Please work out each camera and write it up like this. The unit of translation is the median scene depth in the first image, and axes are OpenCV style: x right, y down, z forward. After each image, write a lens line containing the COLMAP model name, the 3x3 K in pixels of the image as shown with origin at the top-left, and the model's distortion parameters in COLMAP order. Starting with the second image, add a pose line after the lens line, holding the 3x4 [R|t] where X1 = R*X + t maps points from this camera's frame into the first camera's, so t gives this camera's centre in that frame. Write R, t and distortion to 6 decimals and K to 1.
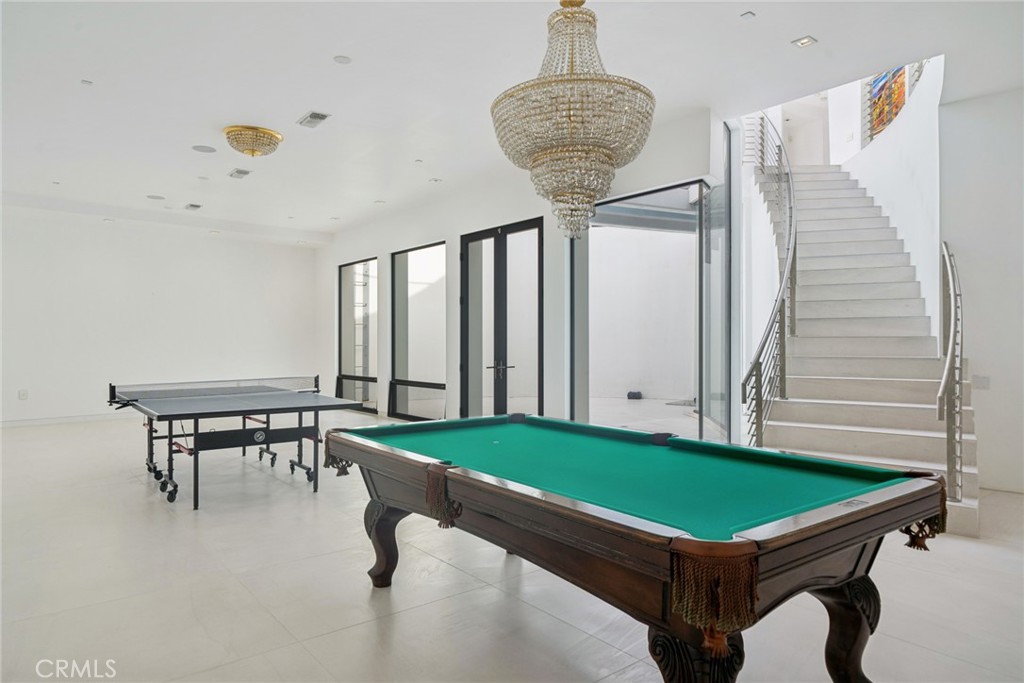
lens RADIAL K [[648.1, 0, 513.3], [0, 648.1, 342.3], [0, 0, 1]] dist [0.003981, 0.000479]
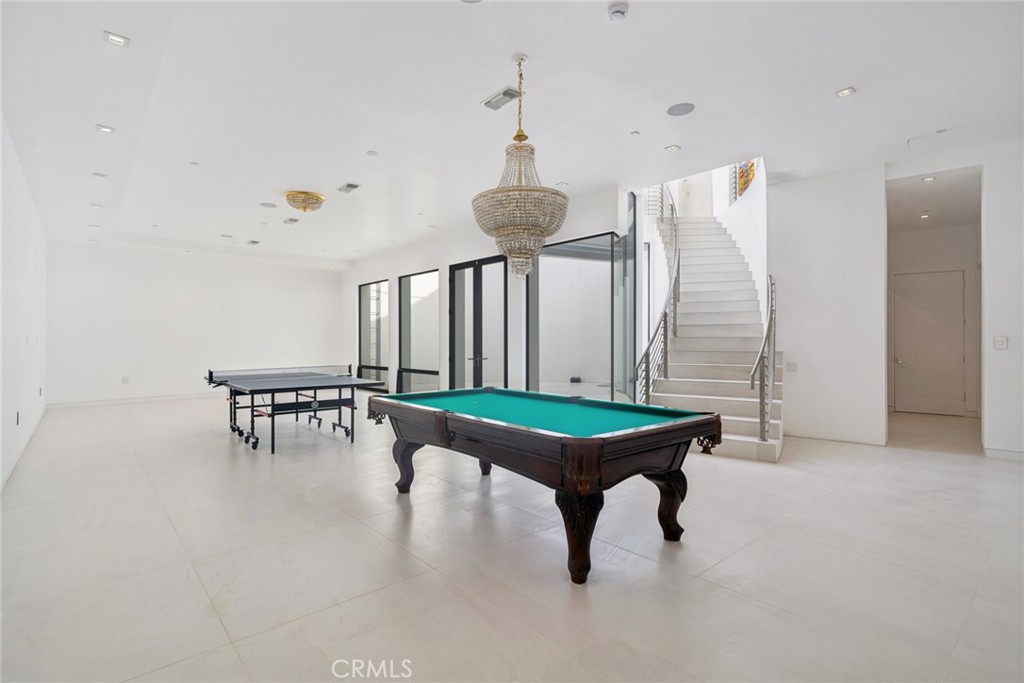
lens RADIAL K [[484.3, 0, 506.7], [0, 484.3, 340.4], [0, 0, 1]] dist [-0.001324, -0.000273]
pose [[0.999206, -0.000603, 0.039834, 0.002384], [0.000680, 0.999998, -0.001924, 0.000381], [-0.039833, 0.001949, 0.999204, -0.108214]]
